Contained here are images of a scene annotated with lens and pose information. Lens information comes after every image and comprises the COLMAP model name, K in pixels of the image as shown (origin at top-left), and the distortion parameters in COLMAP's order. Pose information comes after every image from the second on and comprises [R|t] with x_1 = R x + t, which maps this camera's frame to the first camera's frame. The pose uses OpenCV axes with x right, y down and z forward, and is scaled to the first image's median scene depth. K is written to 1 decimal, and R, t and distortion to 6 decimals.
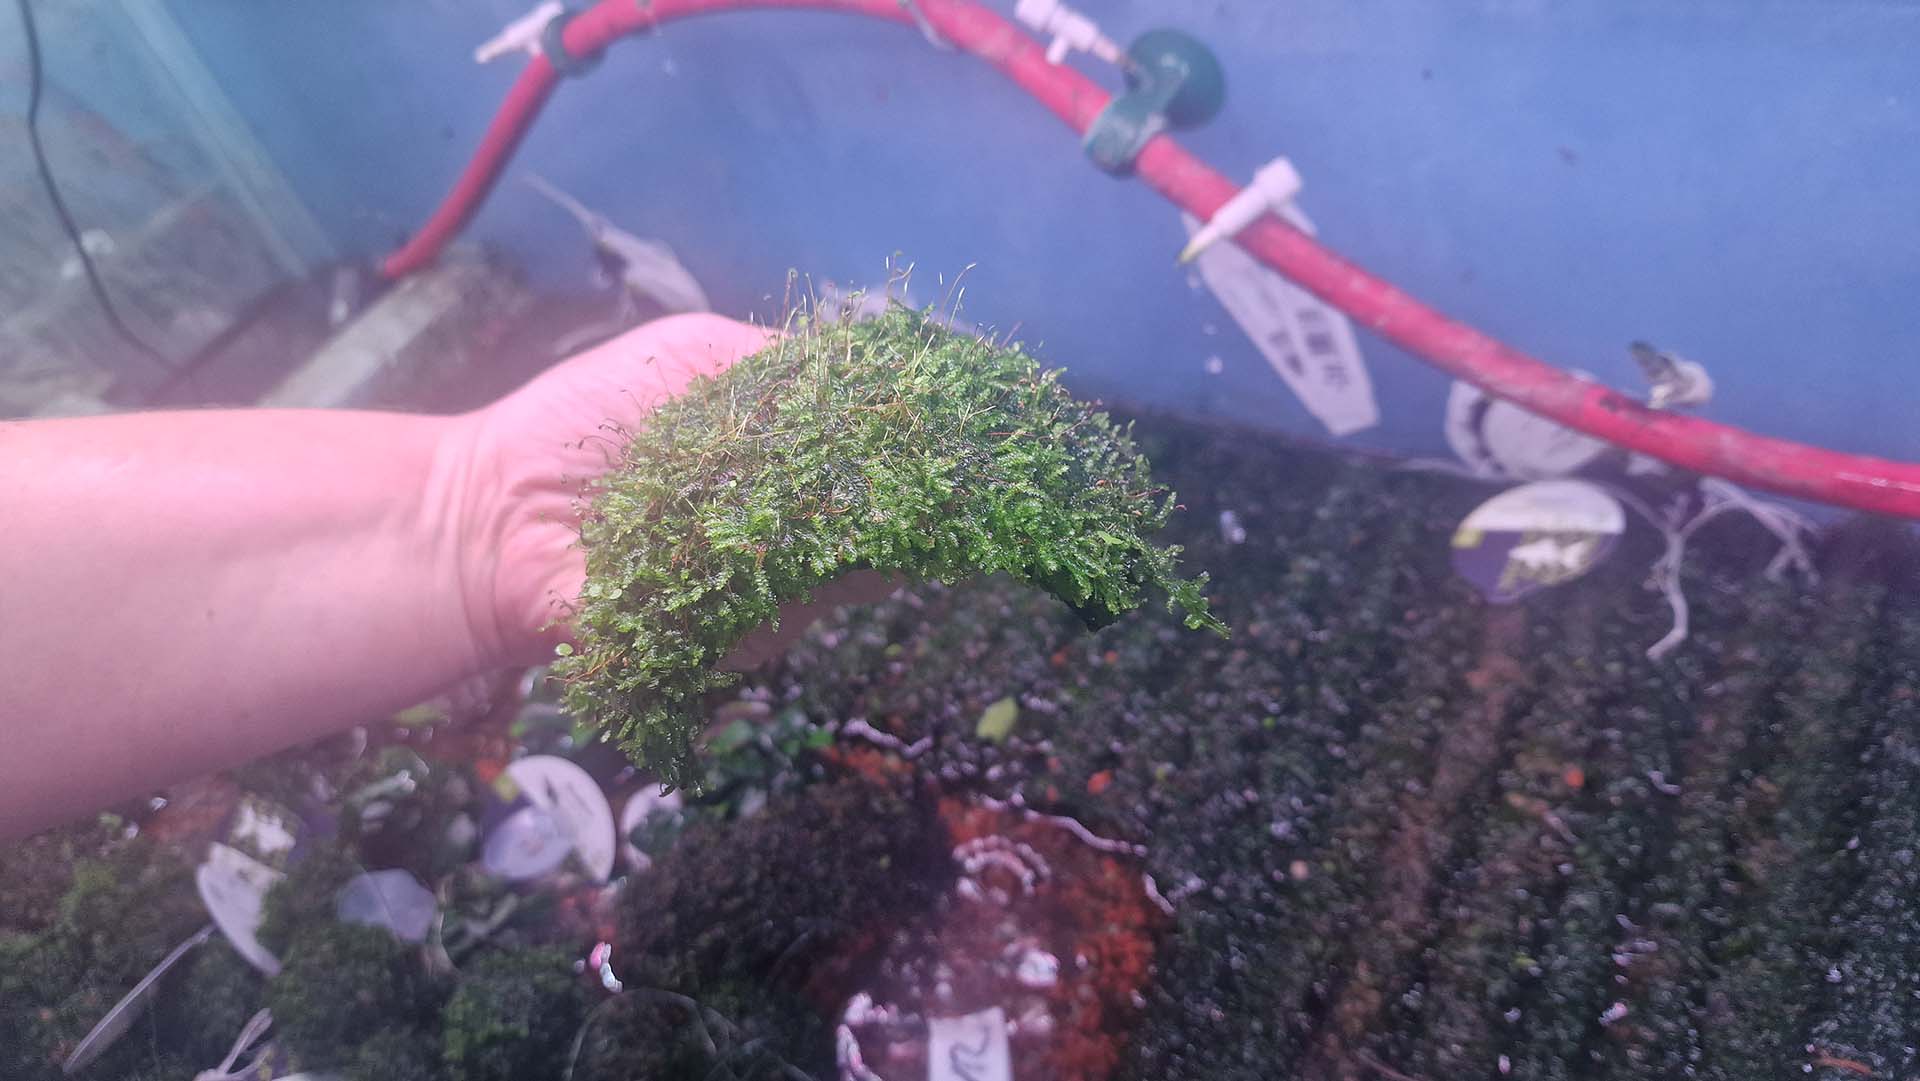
lens RADIAL K [[1387.7, 0, 960.0], [0, 1387.7, 540.5], [0, 0, 1]] dist [-0.004255, 0.000774]
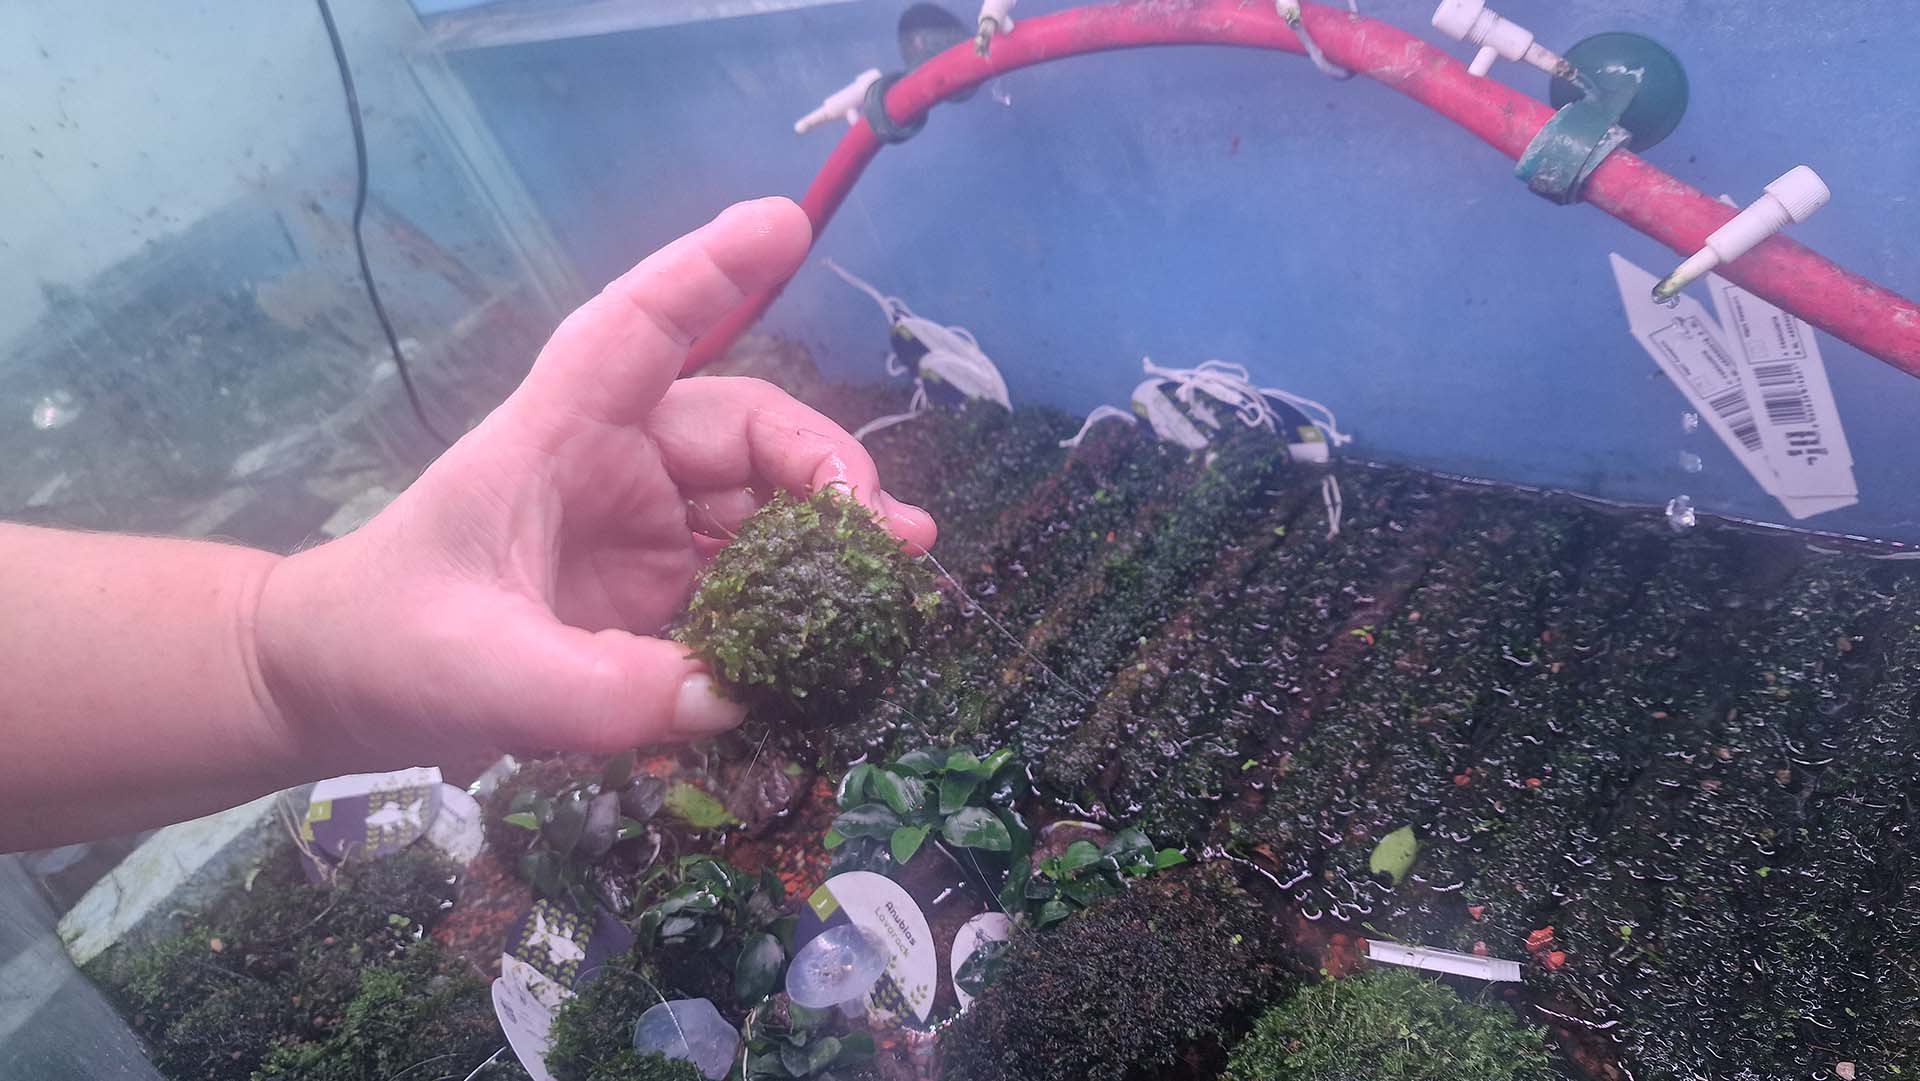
lens RADIAL K [[1350.5, 0, 960.0], [0, 1350.5, 540.5], [0, 0, 1]] dist [0.011787, 0.001136]
pose [[0.988483, 0.006115, -0.151206, -0.104384], [-0.018952, 0.996319, -0.083602, 0.014171], [0.150138, 0.085505, 0.984961, 0.134284]]
